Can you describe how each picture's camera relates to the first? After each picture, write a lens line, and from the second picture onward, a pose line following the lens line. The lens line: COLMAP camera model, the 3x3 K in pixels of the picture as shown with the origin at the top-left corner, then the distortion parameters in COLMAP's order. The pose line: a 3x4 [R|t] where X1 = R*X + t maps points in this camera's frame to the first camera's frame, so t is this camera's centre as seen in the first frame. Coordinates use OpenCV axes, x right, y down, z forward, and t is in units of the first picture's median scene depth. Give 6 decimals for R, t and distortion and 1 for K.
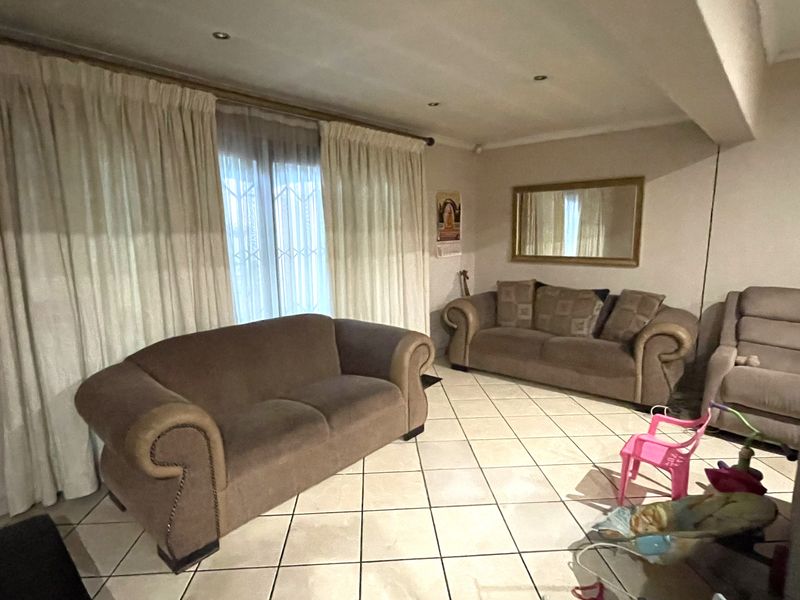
lens RADIAL K [[433.2, 0, 400.0], [0, 433.2, 300.0], [0, 0, 1]] dist [-0.004188, 0.000275]
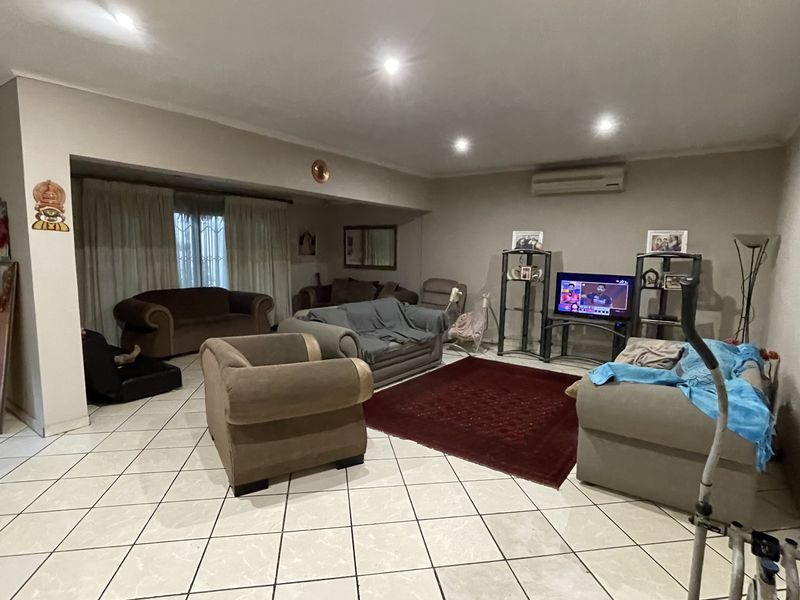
lens RADIAL K [[433.2, 0, 400.0], [0, 433.2, 300.0], [0, 0, 1]] dist [-0.004188, 0.000275]
pose [[0.994206, 0.014478, 0.106513, 0.454579], [-0.009836, 0.998984, -0.043976, 0.177536], [-0.107041, 0.042673, 0.993338, -1.176143]]
